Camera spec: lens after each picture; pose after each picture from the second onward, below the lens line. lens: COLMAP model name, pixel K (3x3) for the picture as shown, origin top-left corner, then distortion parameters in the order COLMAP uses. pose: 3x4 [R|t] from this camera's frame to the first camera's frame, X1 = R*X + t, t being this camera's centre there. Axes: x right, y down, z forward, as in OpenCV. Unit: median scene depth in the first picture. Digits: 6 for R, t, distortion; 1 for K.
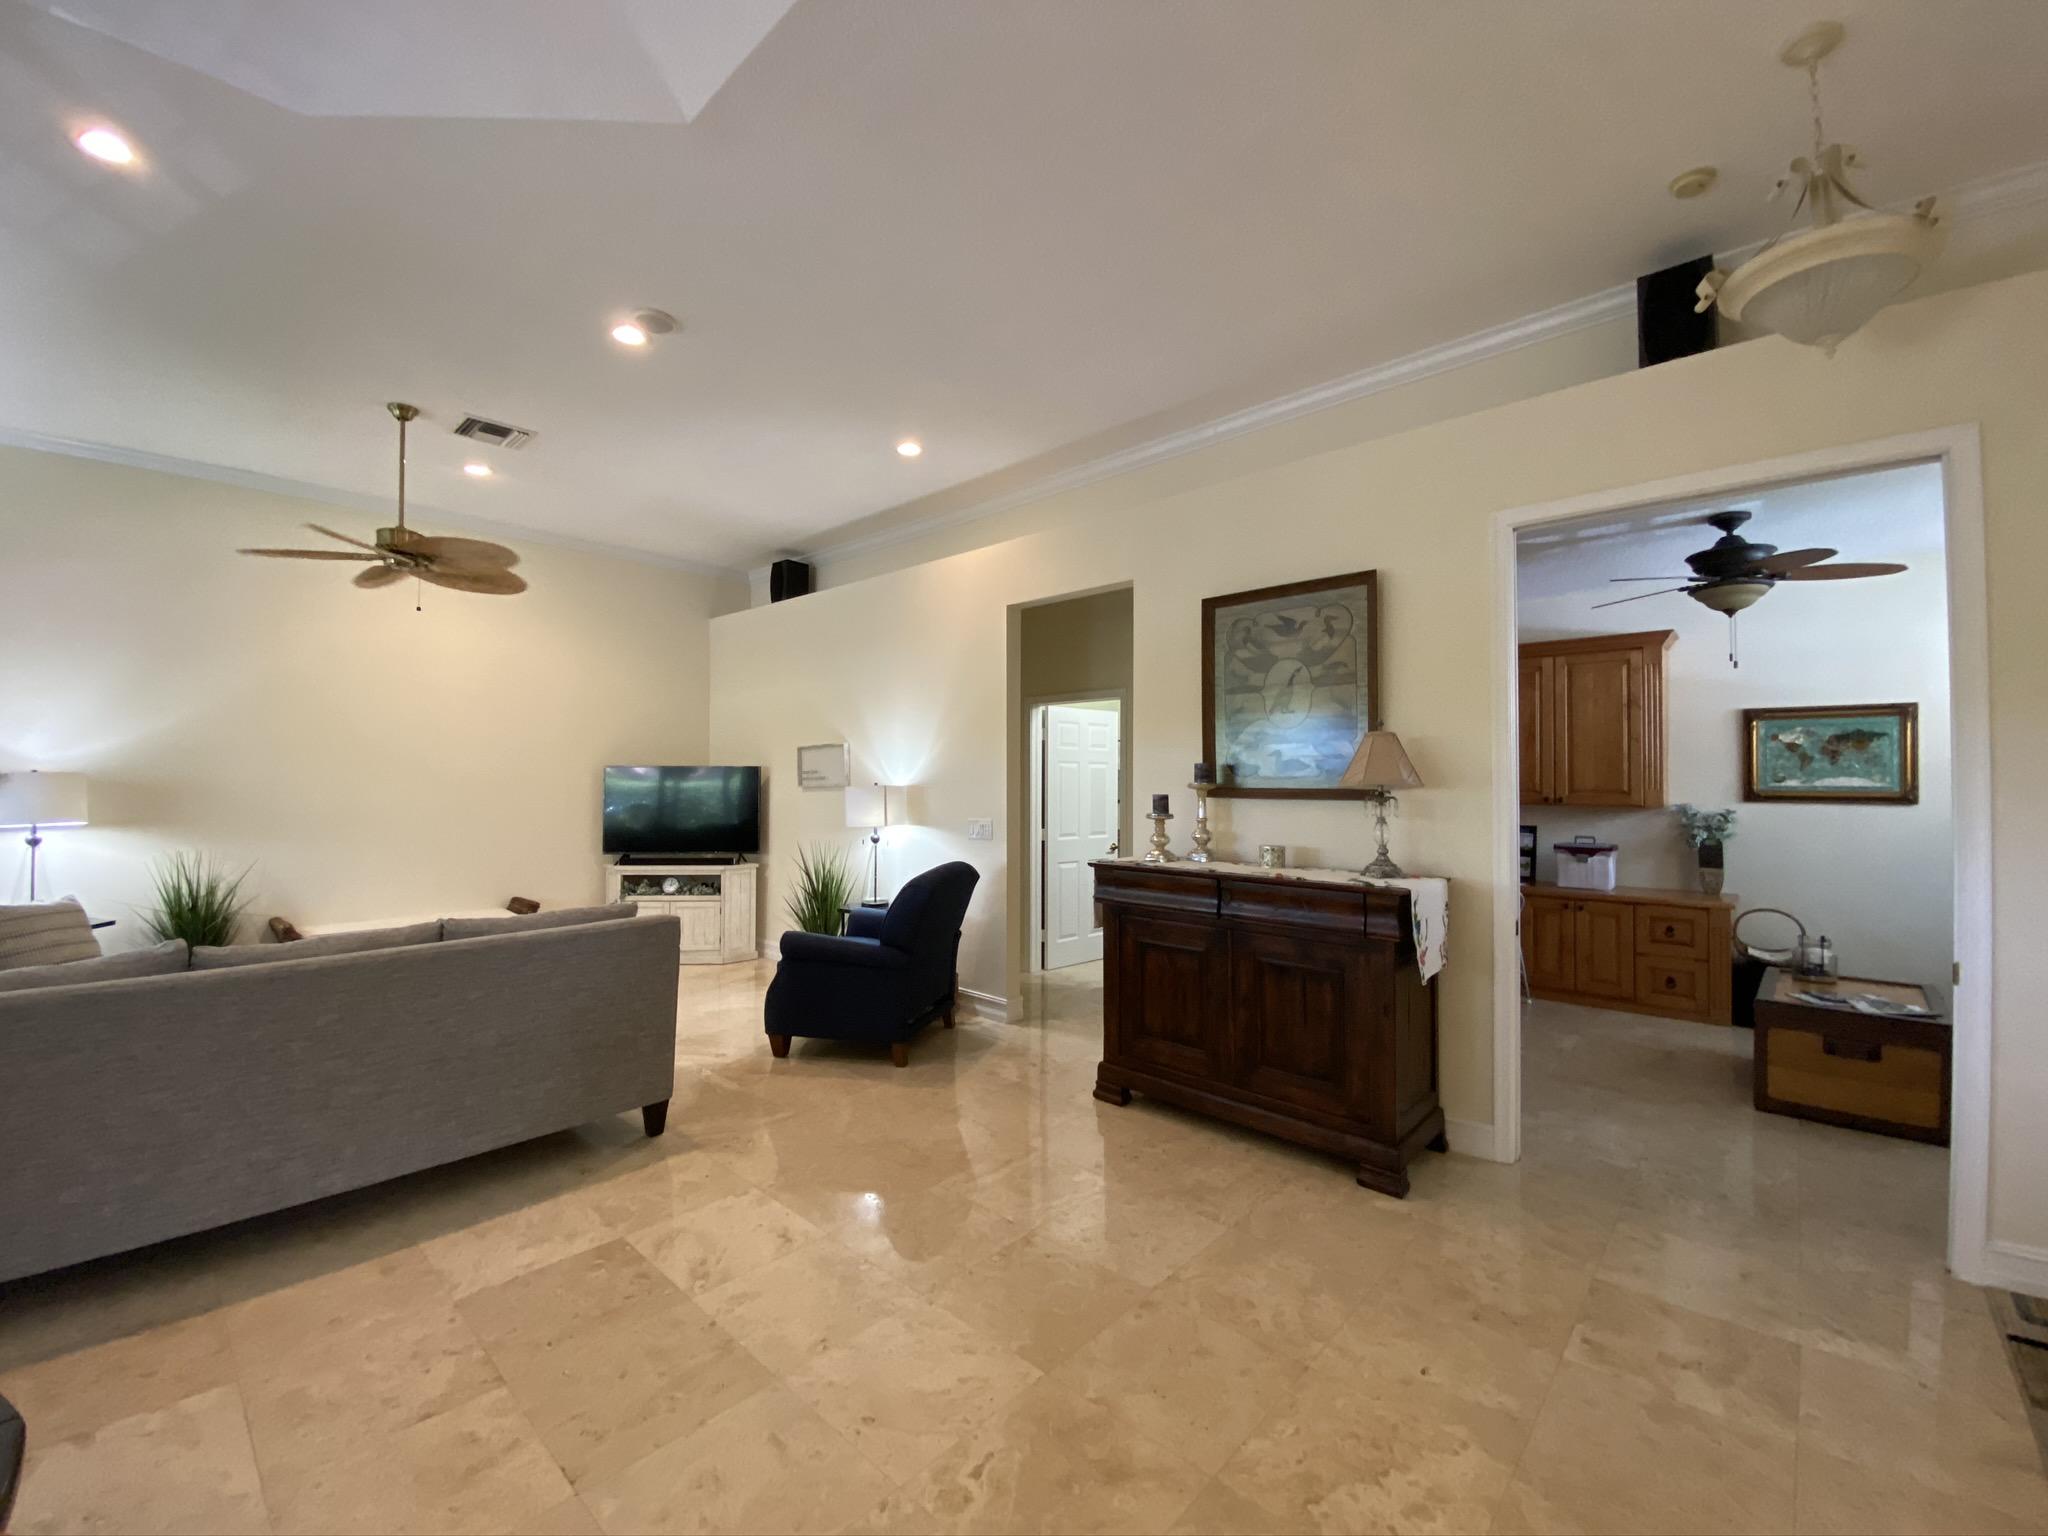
lens RADIAL K [[827.6, 0, 1024.0], [0, 827.6, 768.0], [0, 0, 1]] dist [0.023377, -0.022246]
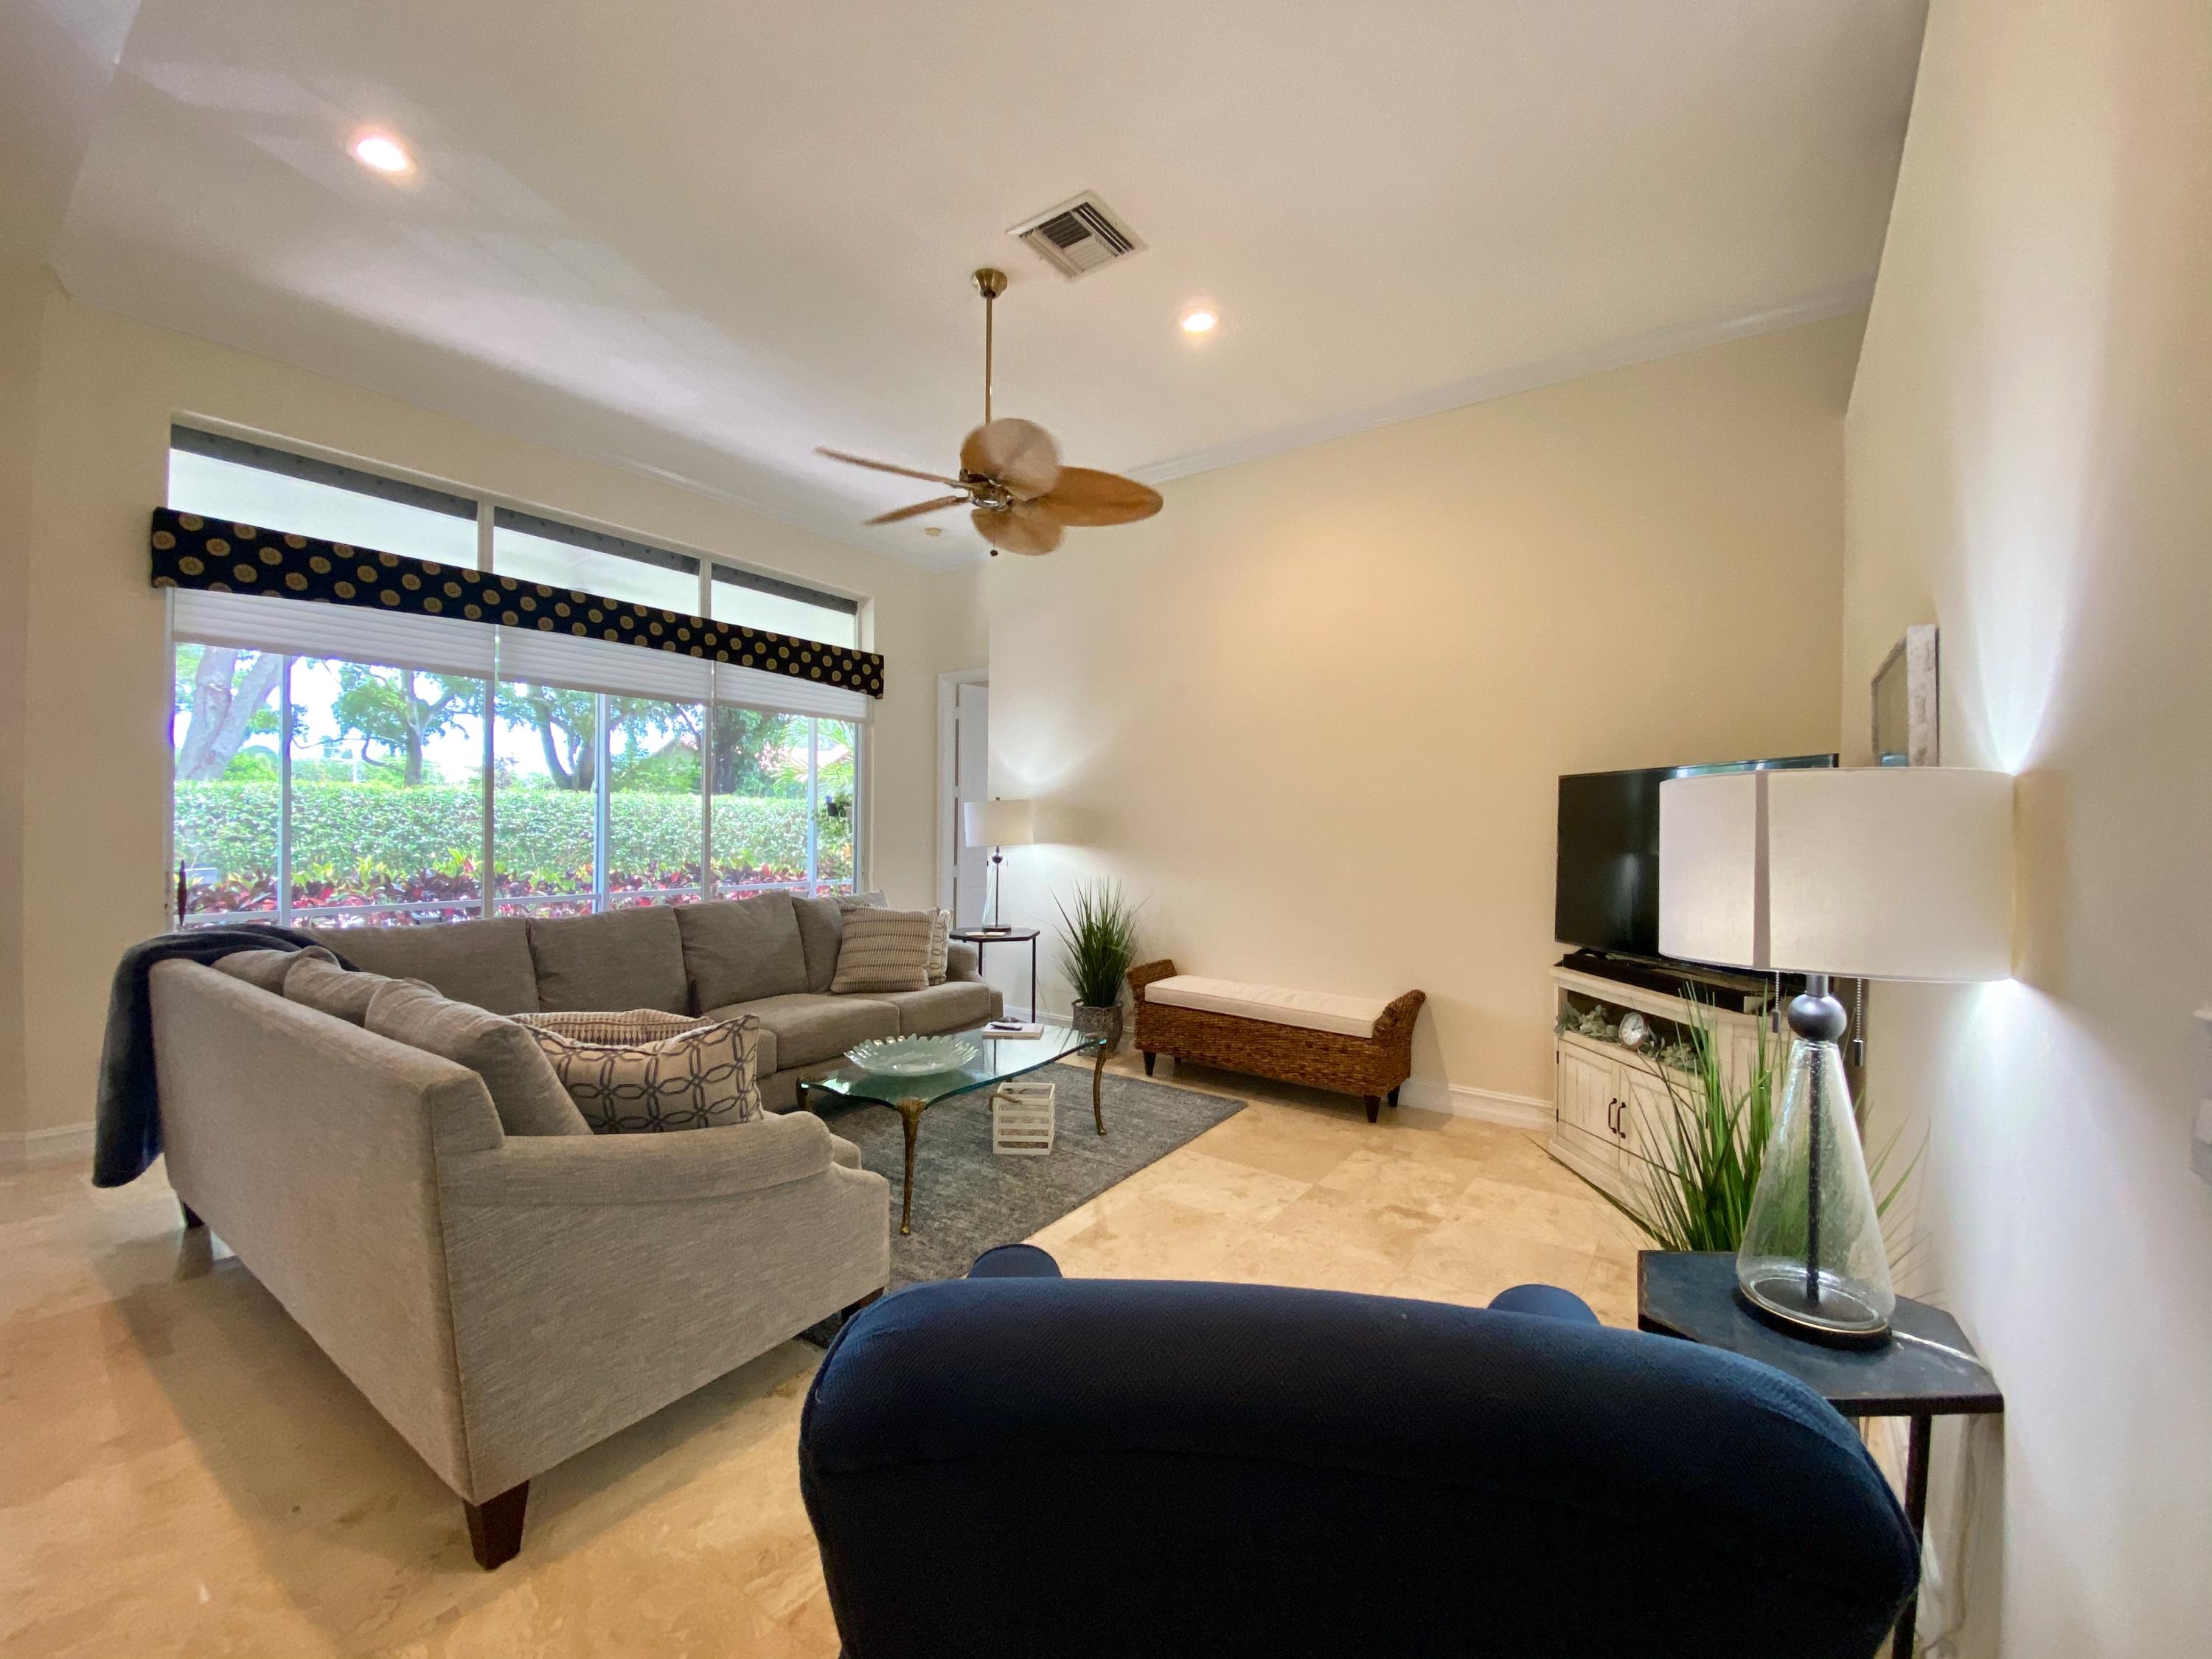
lens RADIAL K [[893.8, 0, 1106.0], [0, 893.8, 829.5], [0, 0, 1]] dist [0.023377, -0.022246]
pose [[0.101970, 0.005501, -0.994772, 0.046357], [0.009071, 0.999938, 0.006460, 0.040323], [0.994746, -0.009683, 0.101914, 1.009961]]
